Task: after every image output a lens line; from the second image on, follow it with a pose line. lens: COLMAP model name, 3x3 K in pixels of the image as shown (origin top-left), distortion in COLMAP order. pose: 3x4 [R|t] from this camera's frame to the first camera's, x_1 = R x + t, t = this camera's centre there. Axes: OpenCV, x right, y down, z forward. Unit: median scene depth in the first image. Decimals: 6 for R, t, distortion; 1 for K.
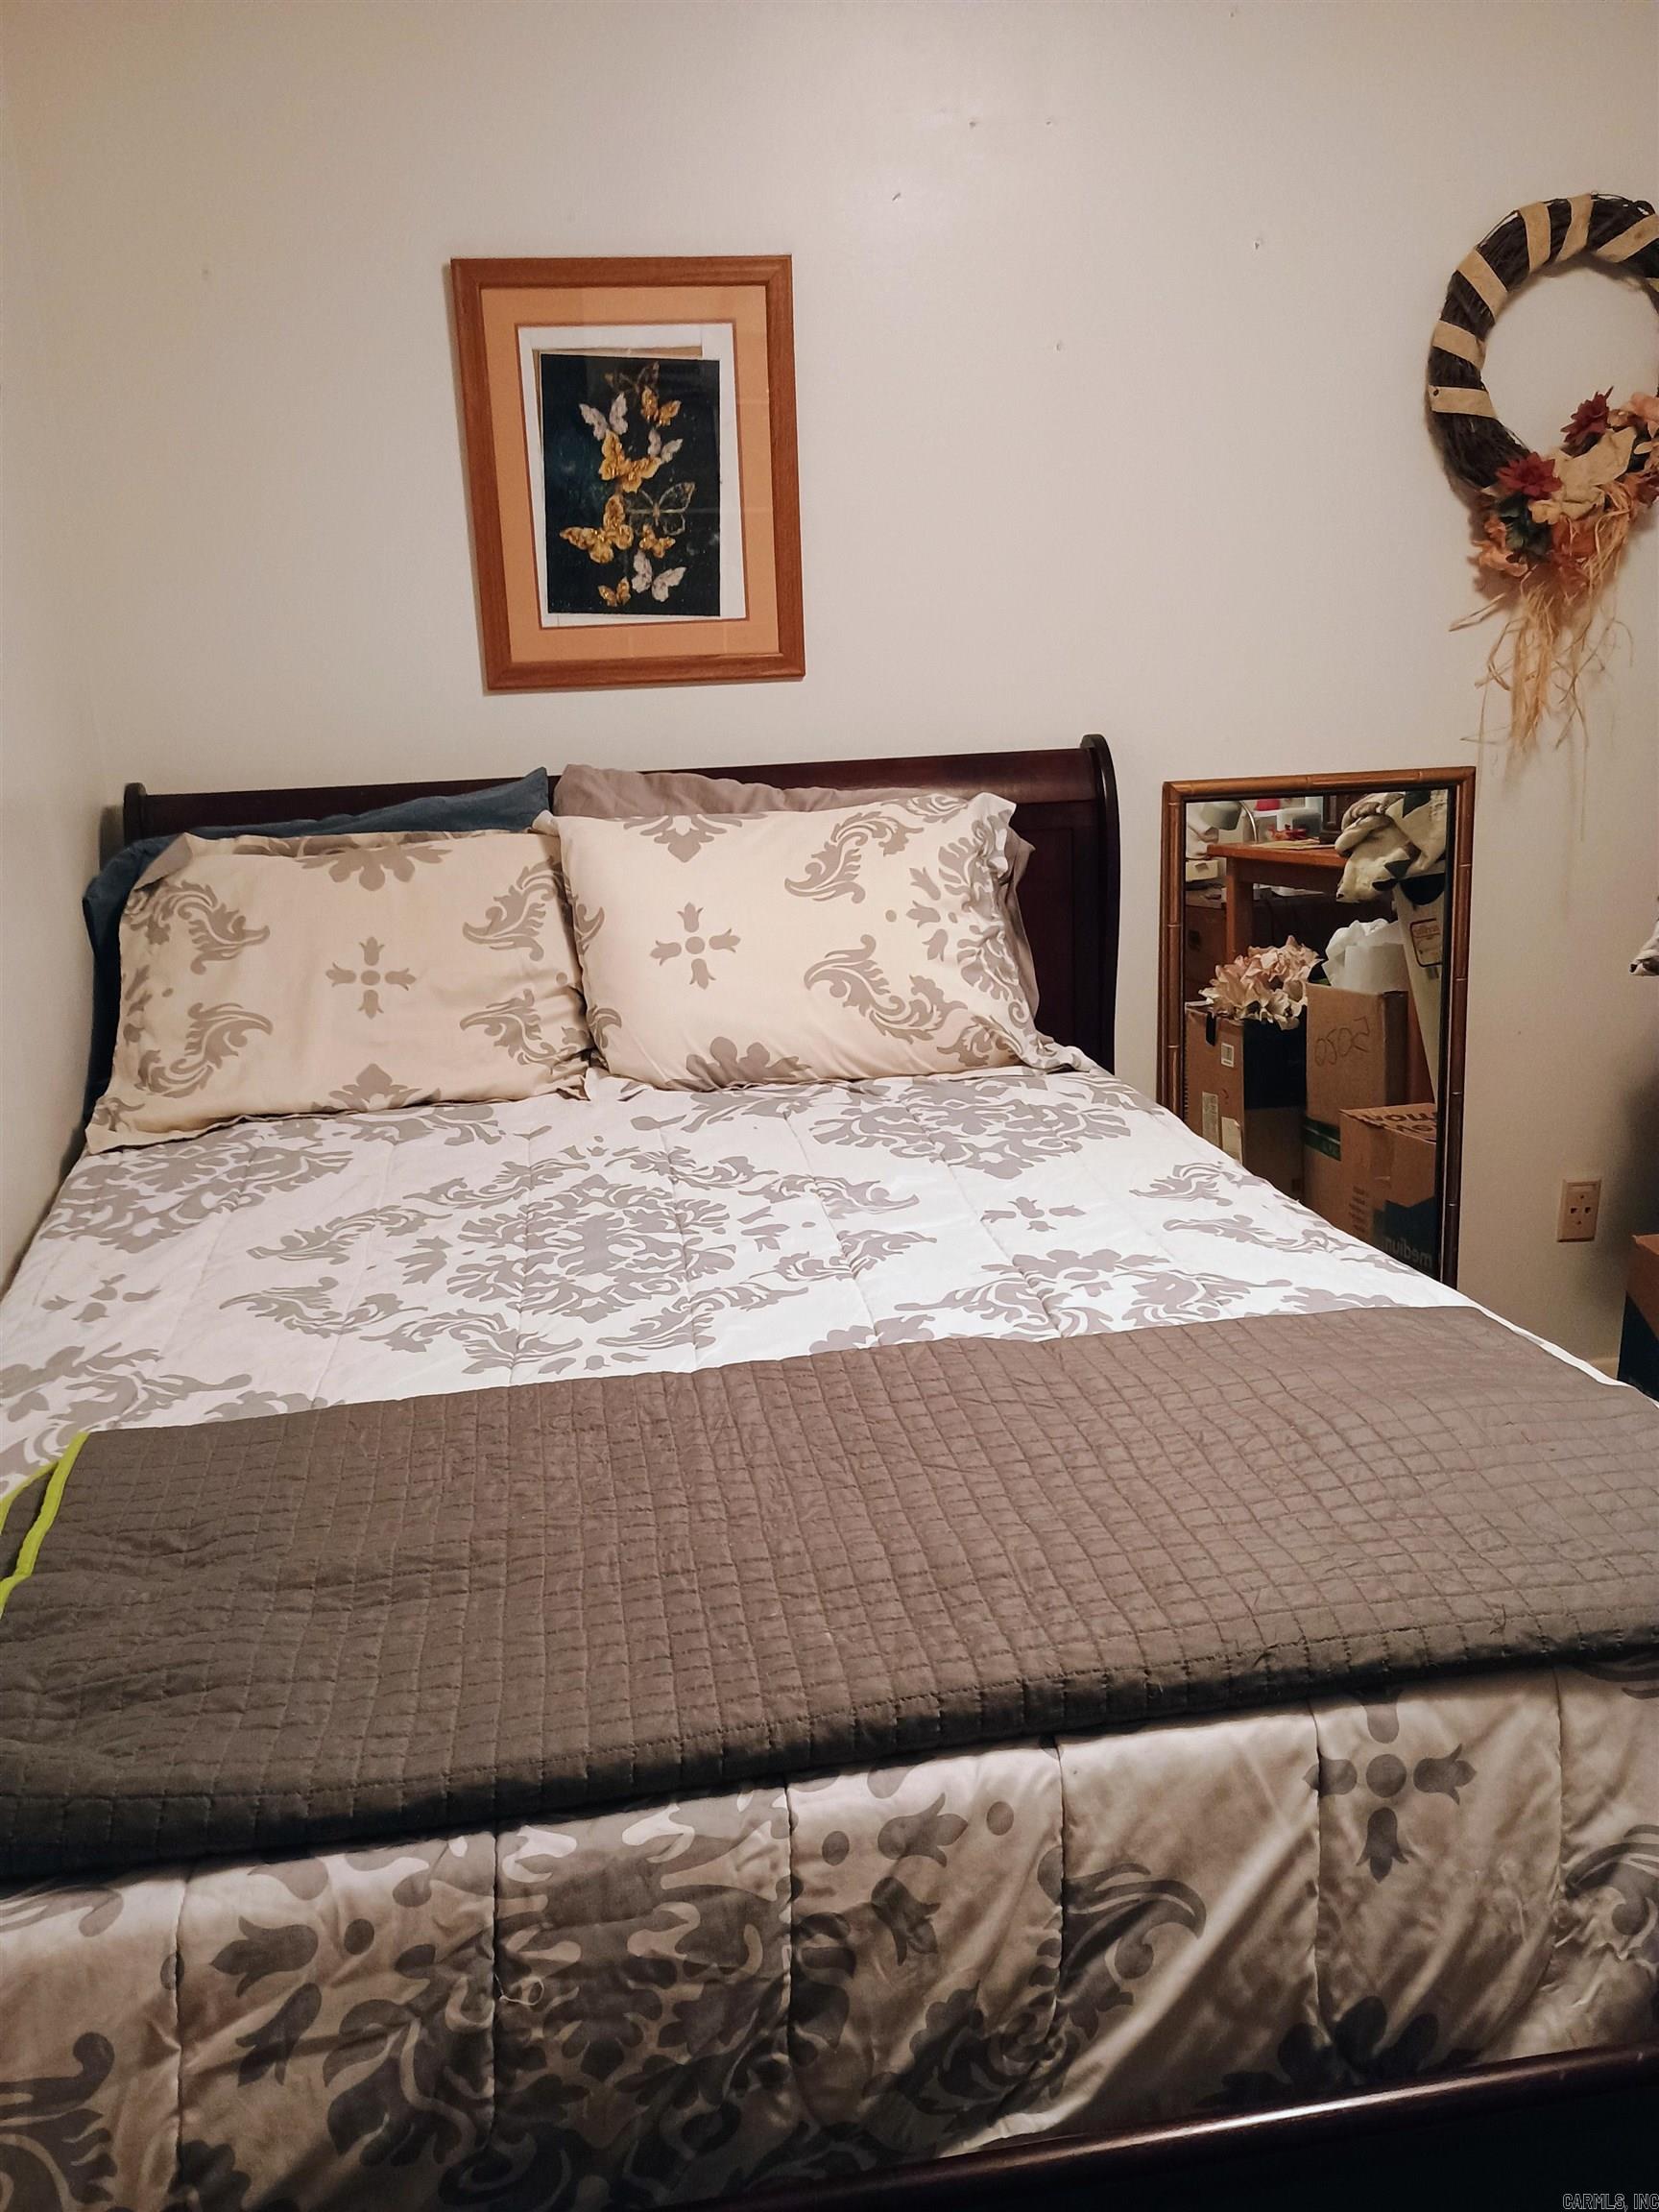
lens RADIAL K [[1843.6, 0, 832.1], [0, 1843.6, 1115.9], [0, 0, 1]] dist [0.075499, -0.077772]
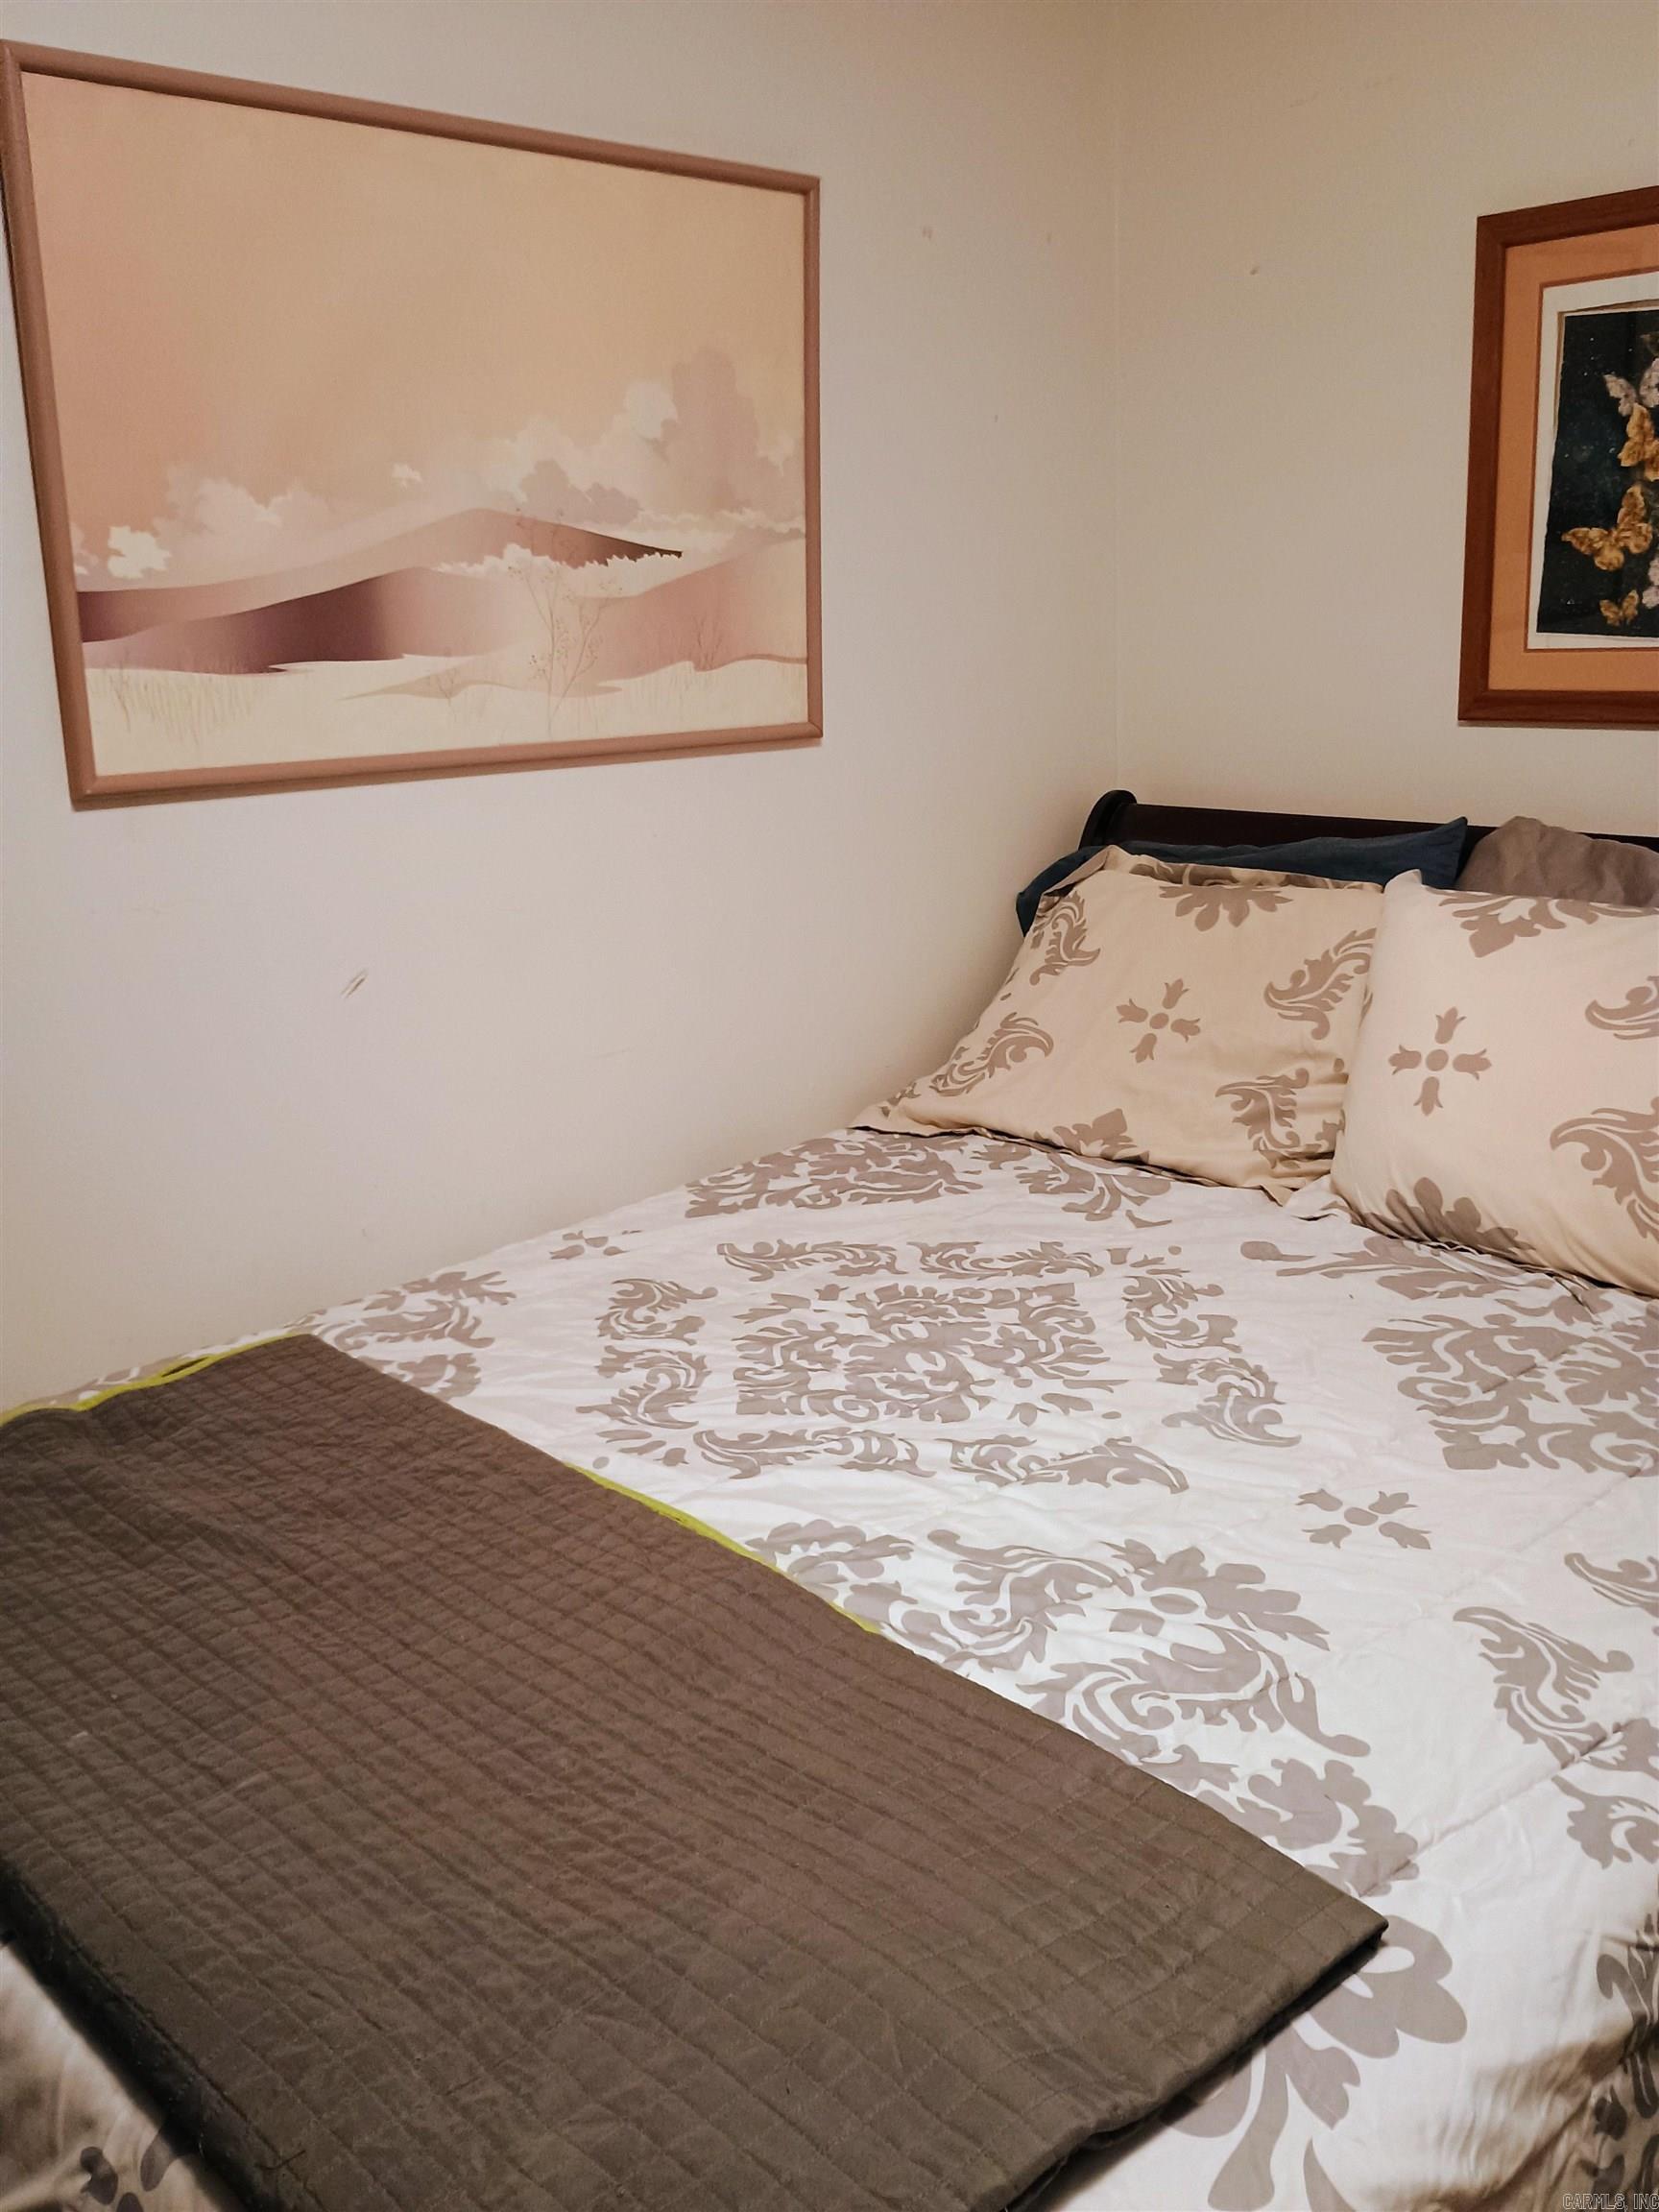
lens RADIAL K [[1856.2, 0, 782.9], [0, 1856.2, 1120.1], [0, 0, 1]] dist [0.058204, -0.069454]
pose [[0.560099, 0.240981, -0.792602, 0.426288], [-0.216715, 0.966061, 0.140576, -0.122849], [0.799577, 0.093032, 0.593314, 0.301699]]
